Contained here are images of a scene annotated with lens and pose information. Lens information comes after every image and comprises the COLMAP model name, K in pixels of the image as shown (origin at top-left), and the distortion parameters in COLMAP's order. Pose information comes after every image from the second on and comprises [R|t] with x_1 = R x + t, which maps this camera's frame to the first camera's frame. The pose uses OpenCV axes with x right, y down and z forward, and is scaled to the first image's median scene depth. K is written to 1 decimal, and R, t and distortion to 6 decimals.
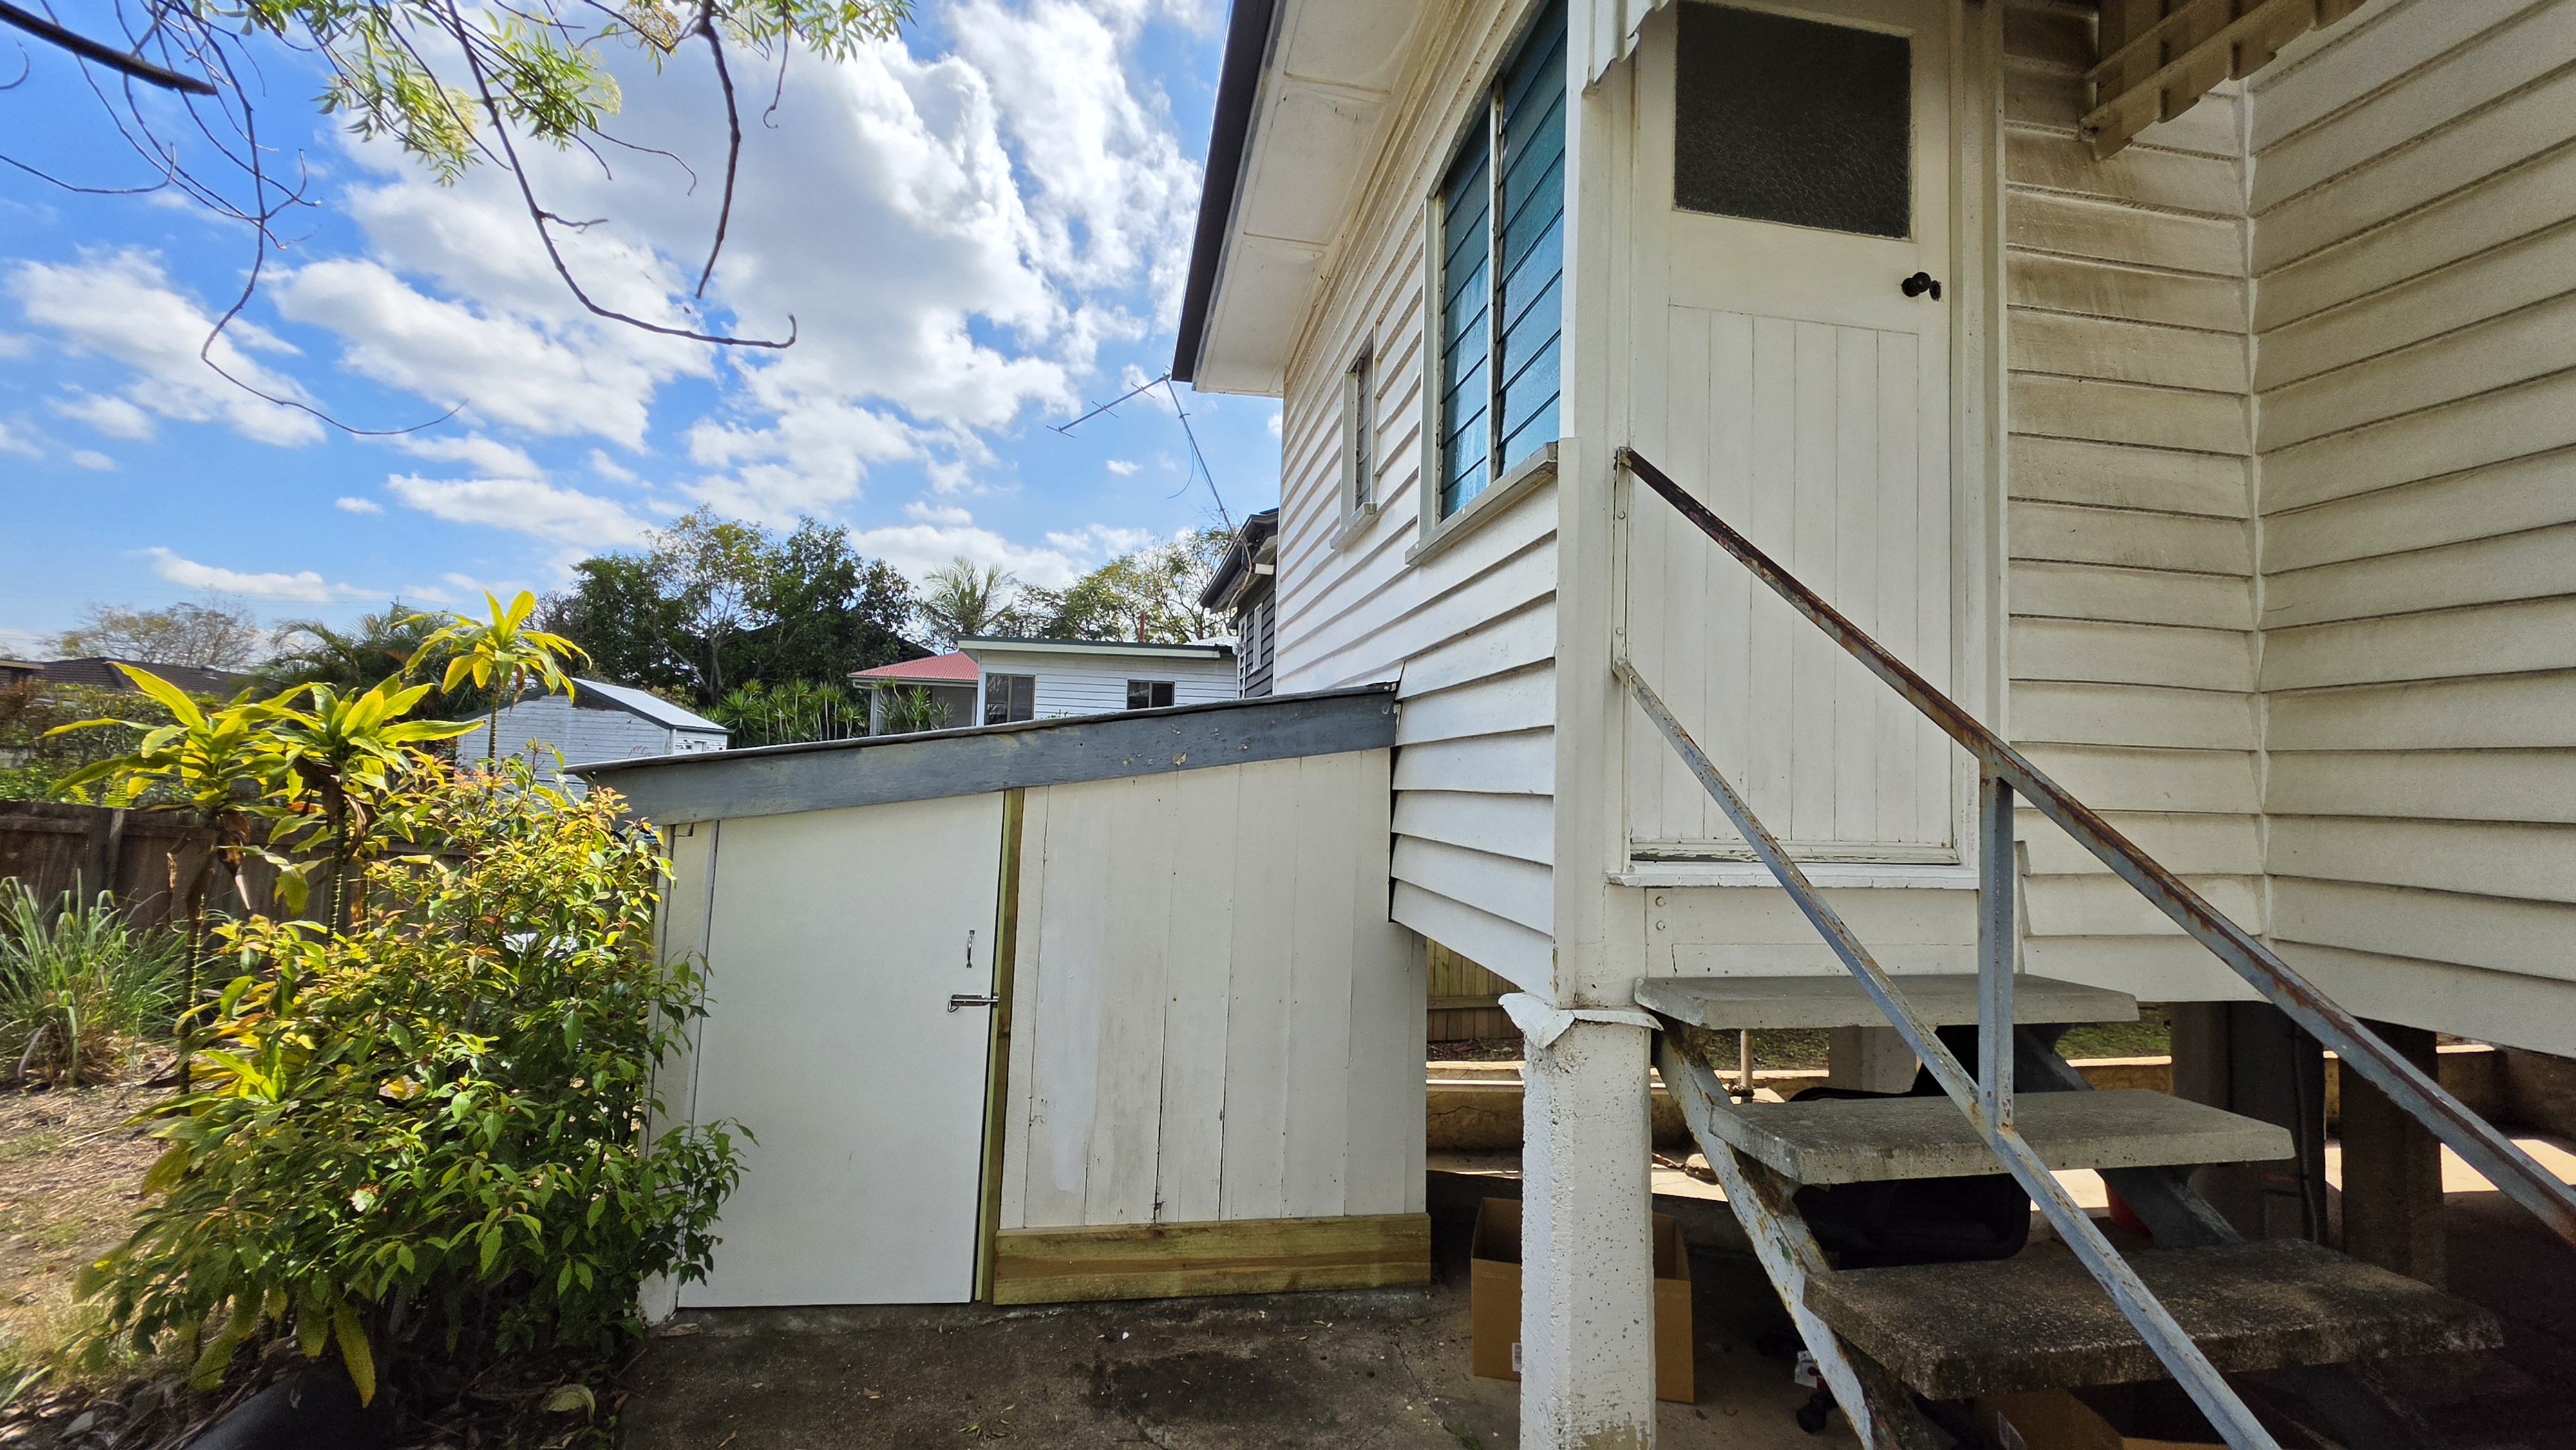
lens RADIAL K [[1009.0, 0, 1288.0], [0, 1009.0, 725.0], [0, 0, 1]] dist [0.000739, 0.000016]
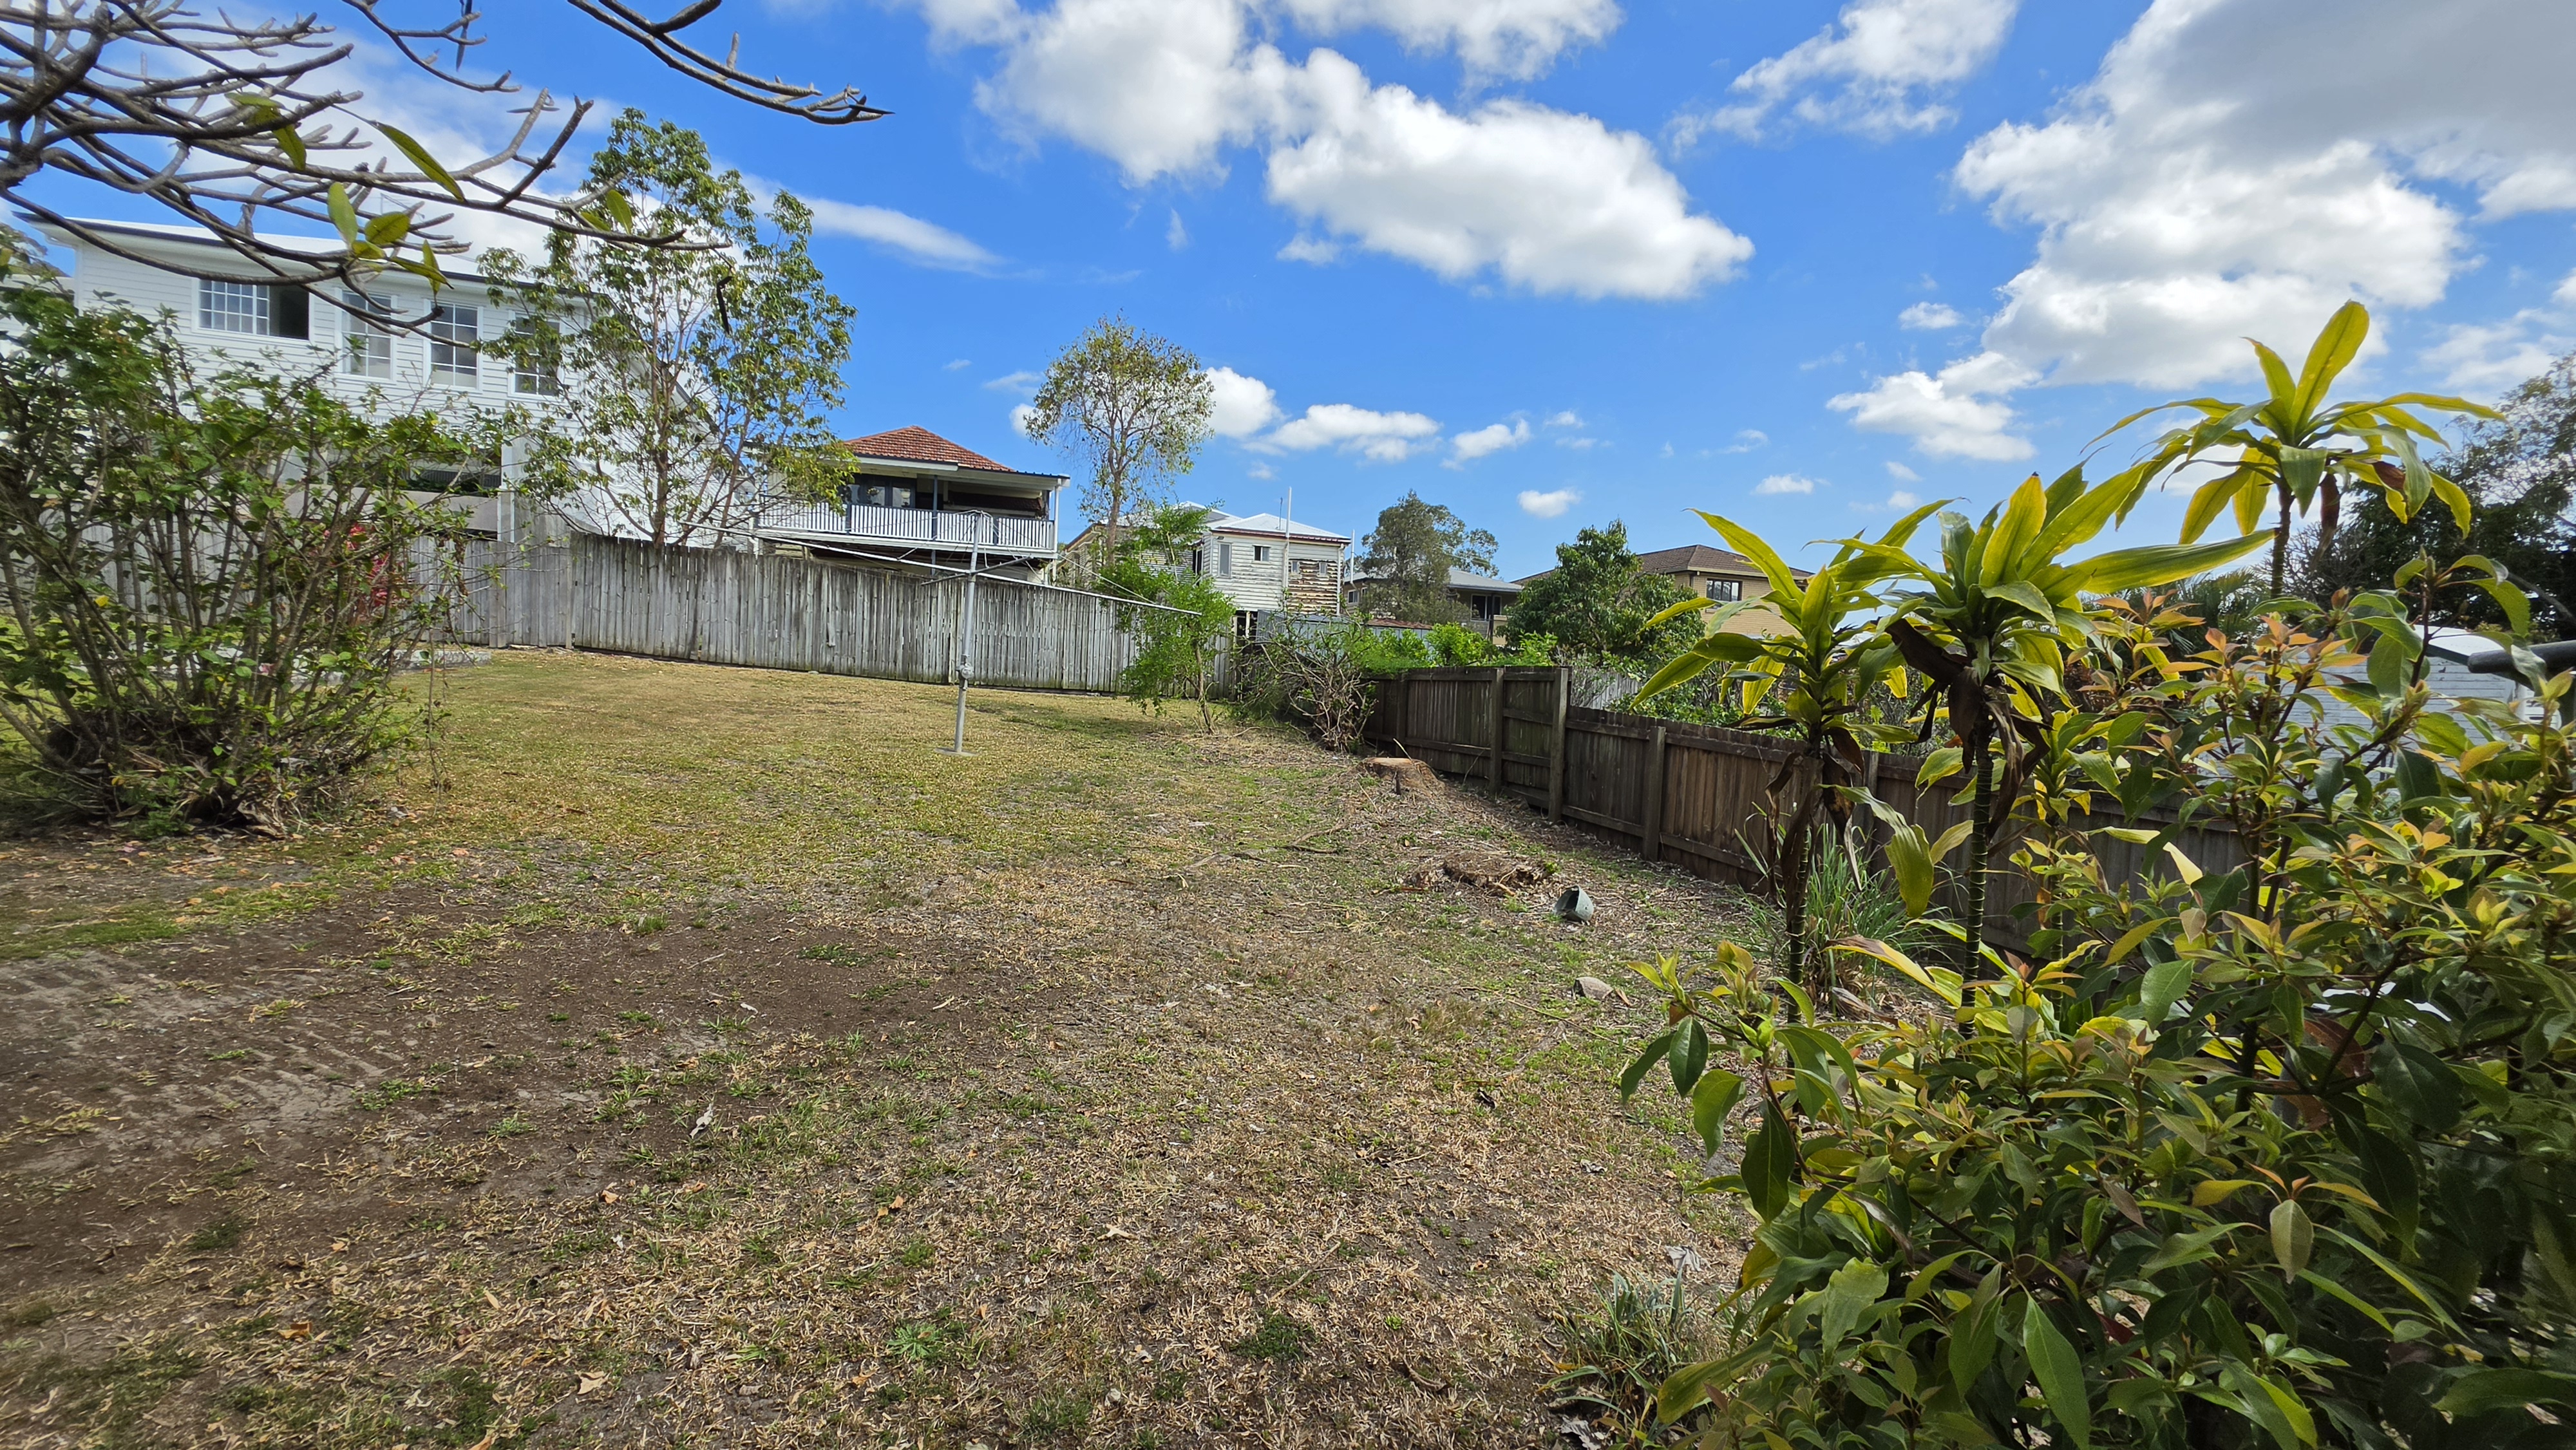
lens RADIAL K [[1009.0, 0, 1288.0], [0, 1009.0, 725.0], [0, 0, 1]] dist [0.000739, 0.000016]
pose [[0.147638, 0.005458, -0.989026, -0.233709], [0.027370, 0.999579, 0.009602, 0.032998], [0.988663, -0.028488, 0.147426, 0.281031]]
